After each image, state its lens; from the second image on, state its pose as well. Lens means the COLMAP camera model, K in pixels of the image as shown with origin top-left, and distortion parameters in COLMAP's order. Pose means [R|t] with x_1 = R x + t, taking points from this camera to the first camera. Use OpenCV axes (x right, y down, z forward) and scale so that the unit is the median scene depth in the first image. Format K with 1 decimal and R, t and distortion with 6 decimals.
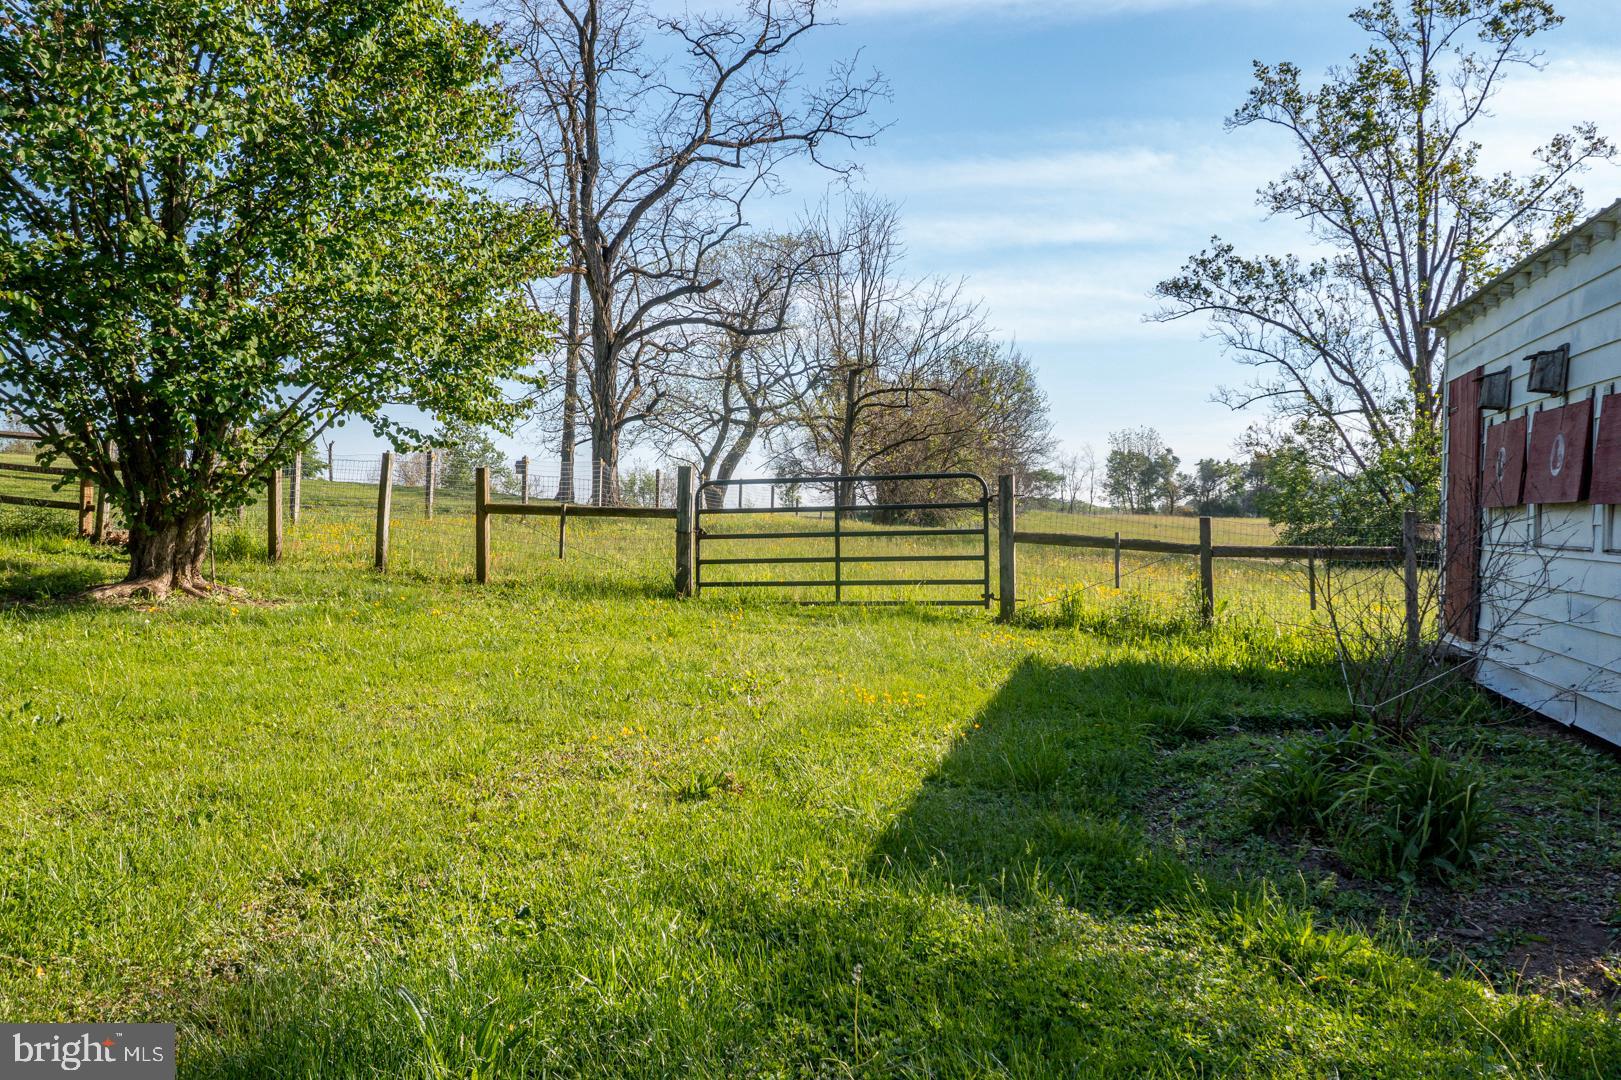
lens RADIAL K [[1292.8, 0, 810.5], [0, 1292.8, 540.0], [0, 0, 1]] dist [-0.013374, 0.011630]
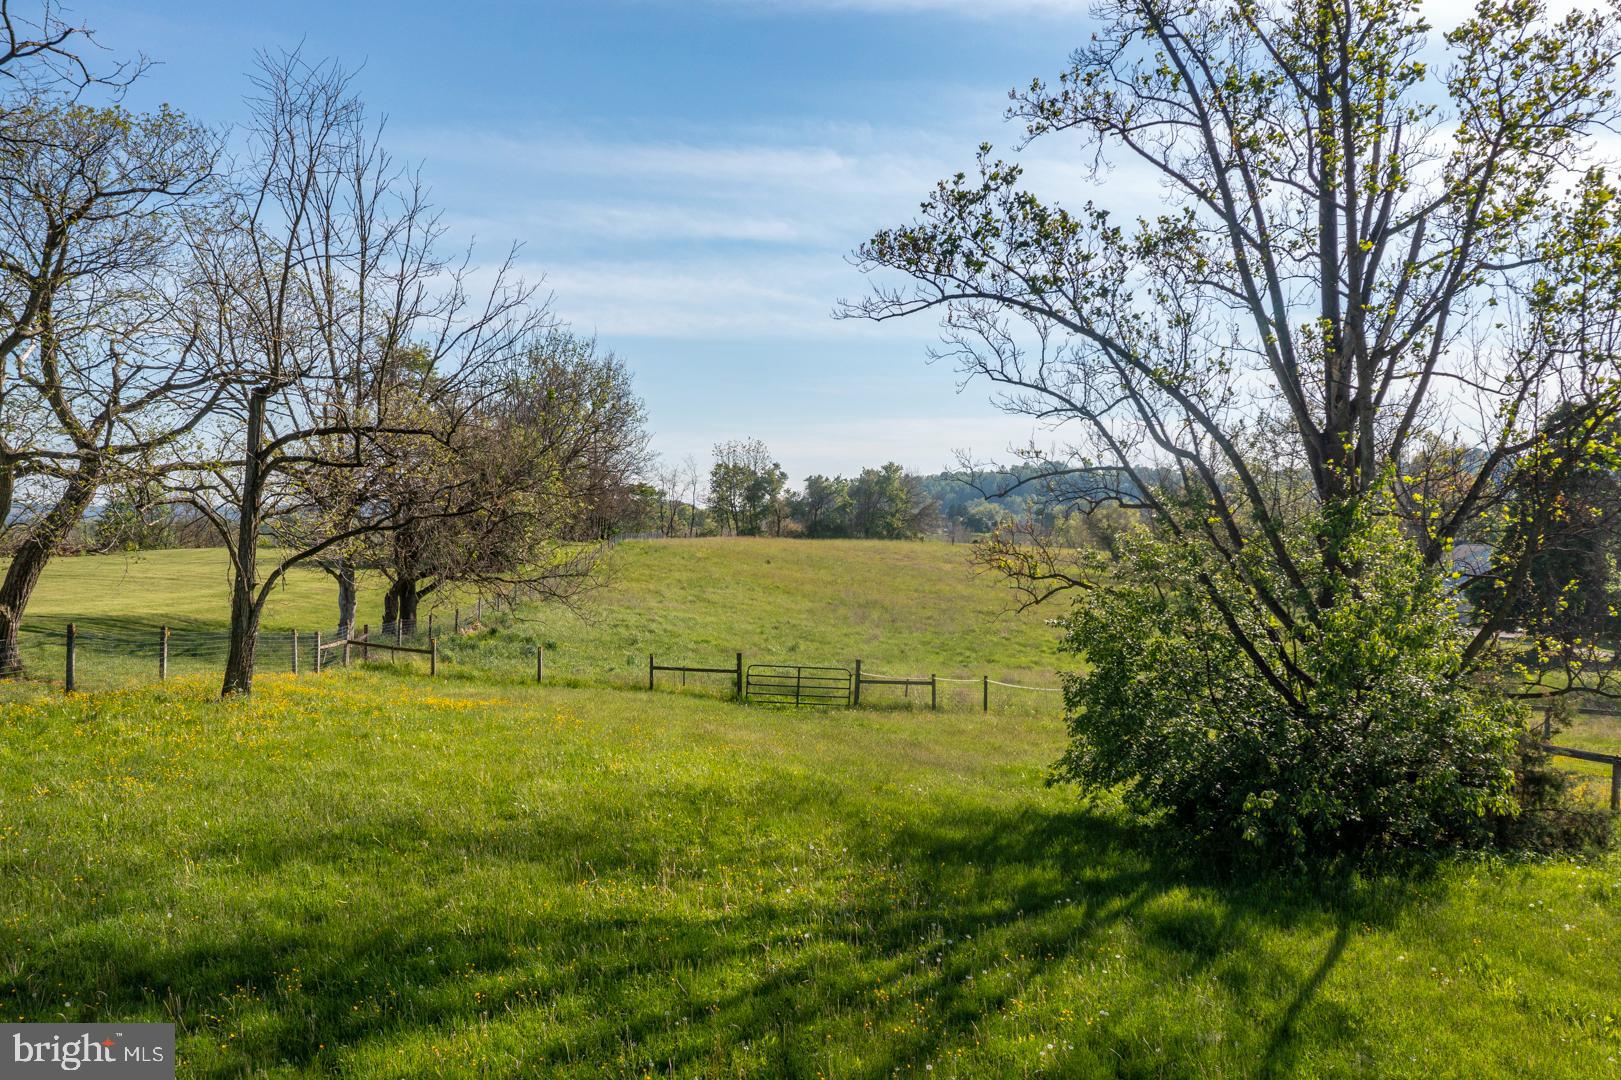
lens RADIAL K [[1292.8, 0, 810.5], [0, 1292.8, 540.0], [0, 0, 1]] dist [-0.013374, 0.011630]
pose [[0.953244, 0.004086, 0.302175, 0.086059], [-0.004923, 0.999986, 0.002006, -0.071380], [-0.302162, -0.003400, 0.953250, 0.442495]]
